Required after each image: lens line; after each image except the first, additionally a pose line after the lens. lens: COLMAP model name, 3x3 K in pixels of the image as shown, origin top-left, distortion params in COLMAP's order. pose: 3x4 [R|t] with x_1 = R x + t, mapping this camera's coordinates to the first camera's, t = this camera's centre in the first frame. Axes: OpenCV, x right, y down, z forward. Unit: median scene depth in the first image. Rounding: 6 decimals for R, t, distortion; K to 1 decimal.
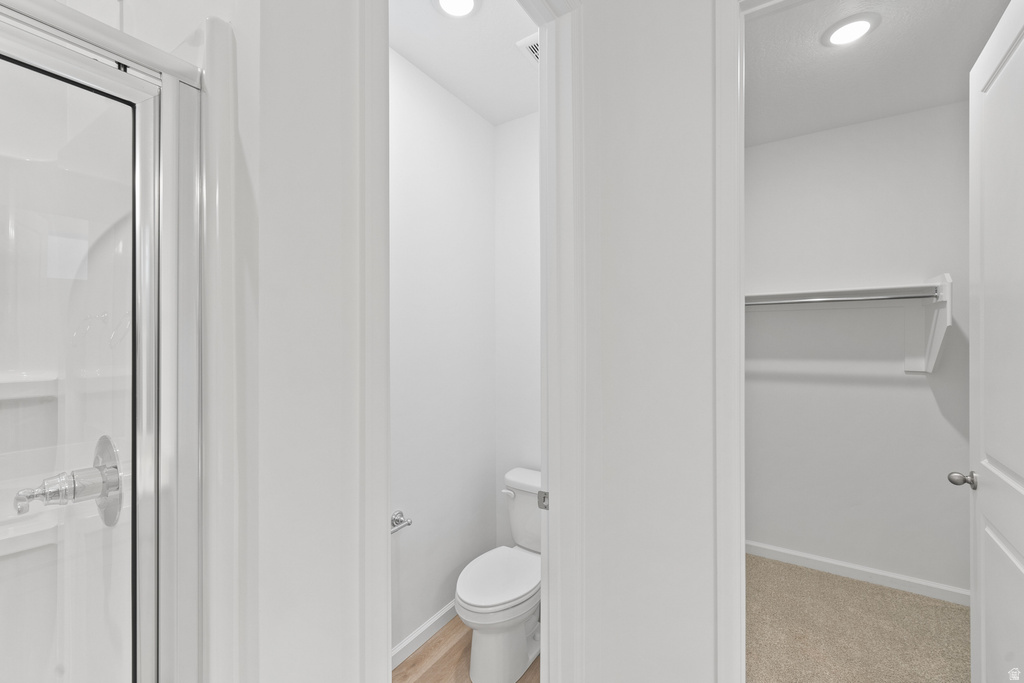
lens RADIAL K [[413.9, 0, 511.3], [0, 413.9, 333.9], [0, 0, 1]] dist [-0.001100, -0.000173]
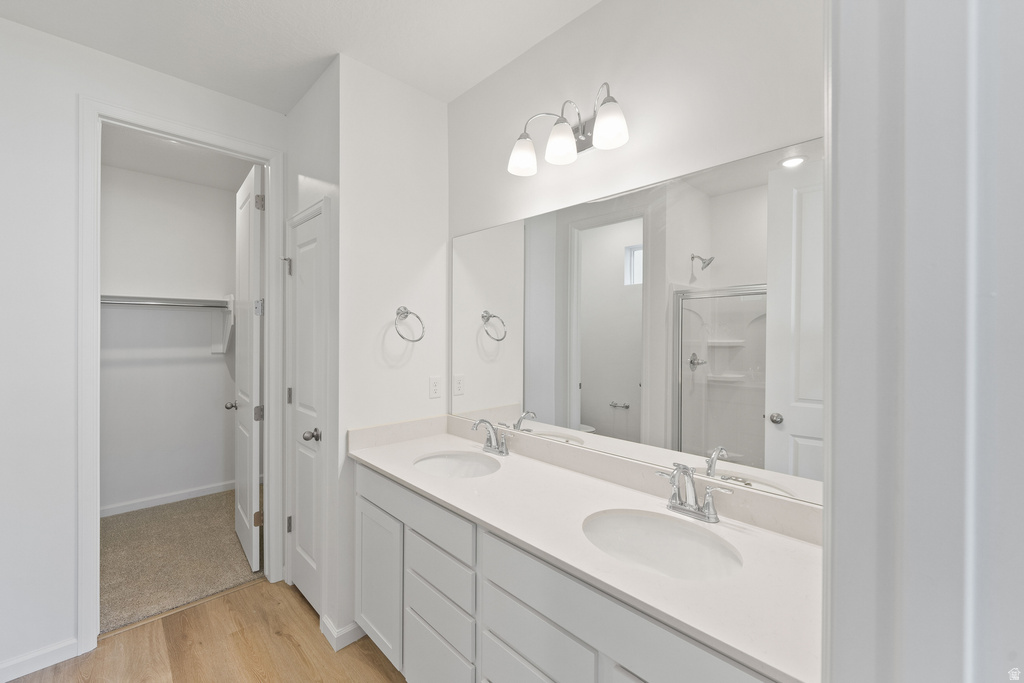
lens RADIAL K [[412.7, 0, 512.0], [0, 412.7, 341.5], [0, 0, 1]] dist [-0.000203, -0.000116]
pose [[0.324253, -0.000978, 0.945970, -0.219224], [-0.008837, 0.999953, 0.004063, 0.035203], [-0.945929, -0.009677, 0.324229, -0.672561]]
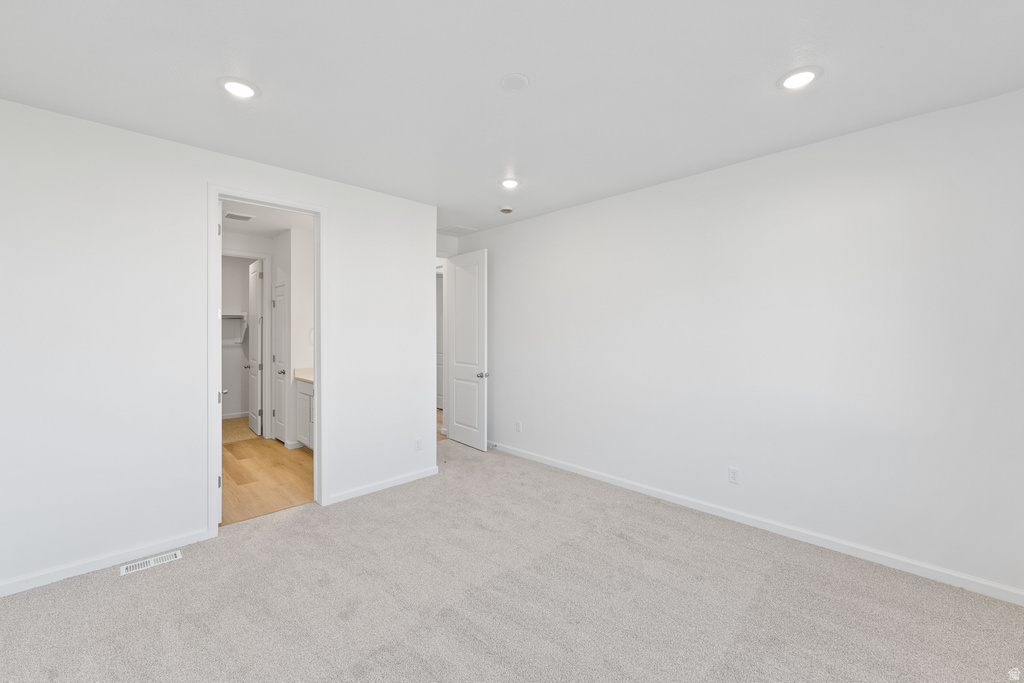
lens RADIAL K [[412.7, 0, 512.0], [0, 412.7, 341.5], [0, 0, 1]] dist [-0.000203, -0.000116]
pose [[0.319801, -0.002852, 0.947480, -1.382224], [-0.008756, 0.999944, 0.005966, 0.053492], [-0.947444, -0.010204, 0.319758, -2.041280]]
